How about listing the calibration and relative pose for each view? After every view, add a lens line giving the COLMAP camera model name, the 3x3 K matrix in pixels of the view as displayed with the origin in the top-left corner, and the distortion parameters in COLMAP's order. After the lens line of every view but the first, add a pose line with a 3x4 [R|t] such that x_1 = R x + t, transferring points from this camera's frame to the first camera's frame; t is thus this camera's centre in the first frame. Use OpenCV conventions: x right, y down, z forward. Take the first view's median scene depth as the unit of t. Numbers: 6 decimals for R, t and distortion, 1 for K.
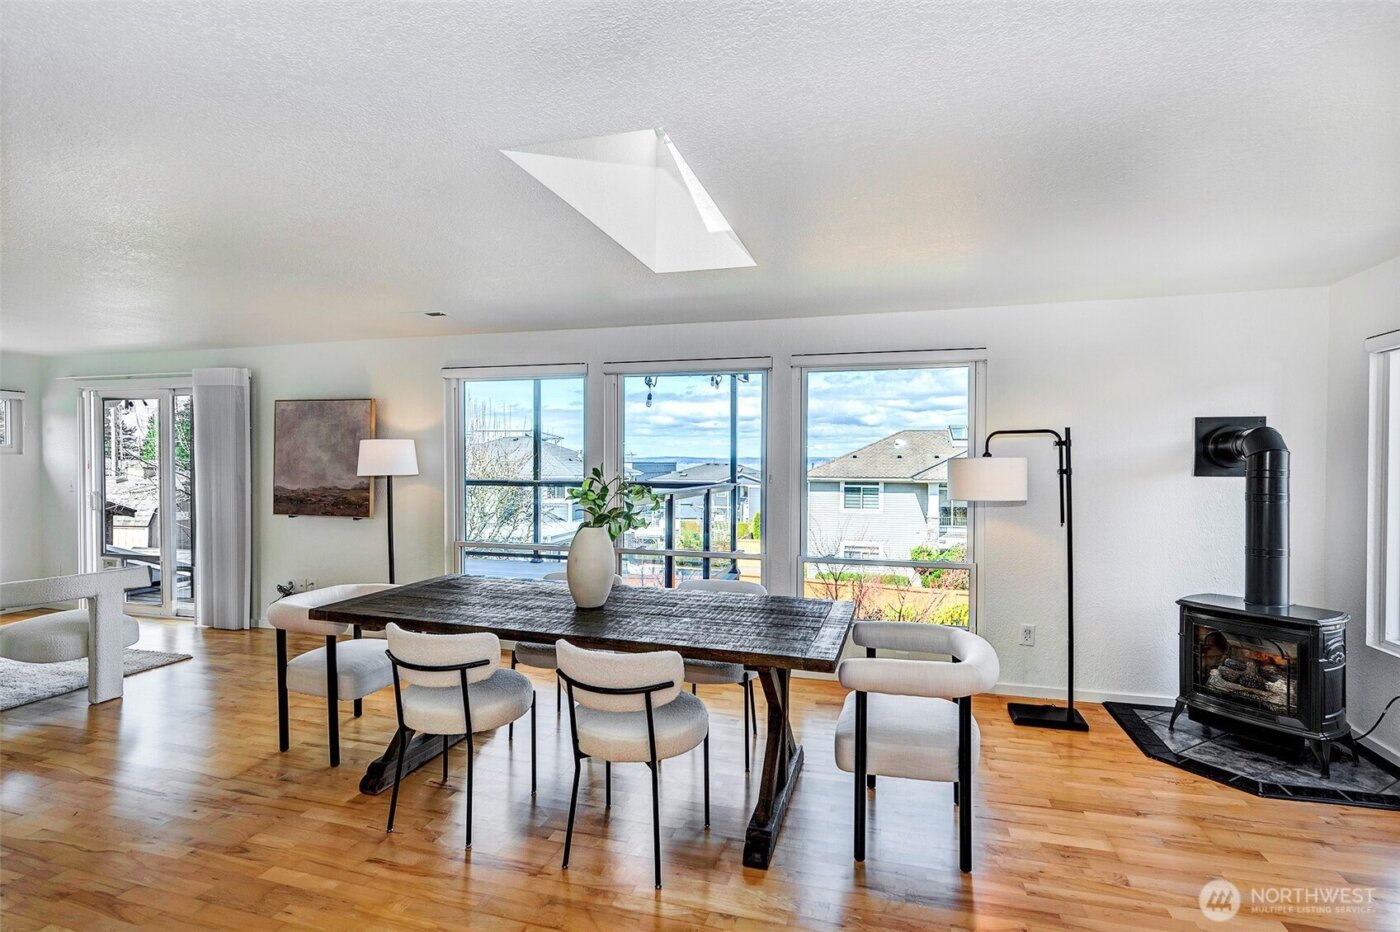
lens RADIAL K [[680.9, 0, 692.7], [0, 680.9, 461.1], [0, 0, 1]] dist [-0.004593, 0.000382]
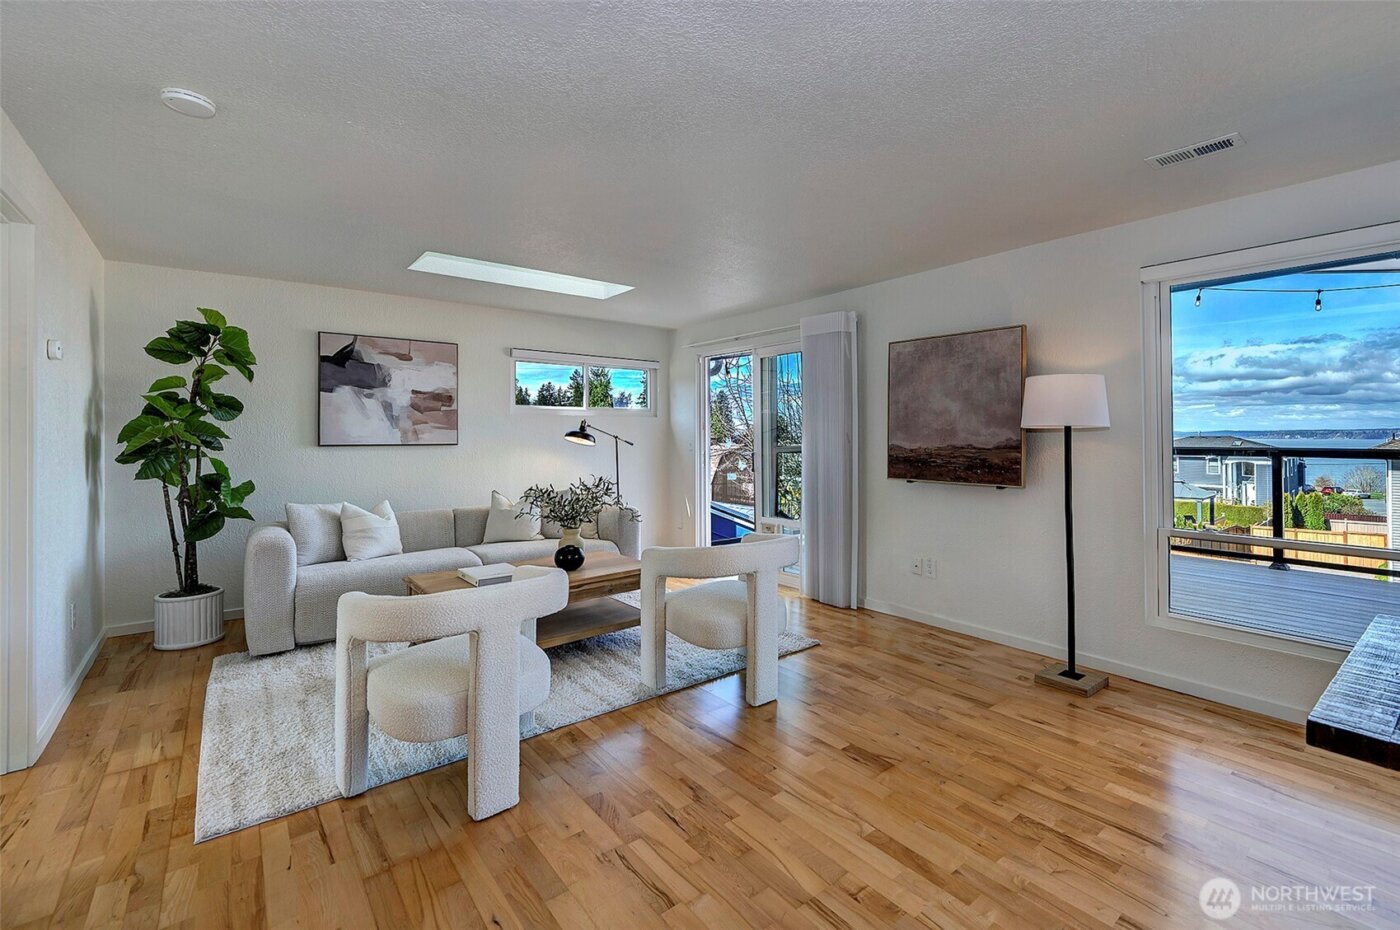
lens RADIAL K [[600.8, 0, 749.7], [0, 600.8, 429.0], [0, 0, 1]] dist [-0.003340, -0.000377]
pose [[0.836189, -0.011110, -0.548329, -0.355894], [-0.002027, 0.999725, -0.023346, 0.035702], [0.548438, 0.020633, 0.835937, 0.287513]]
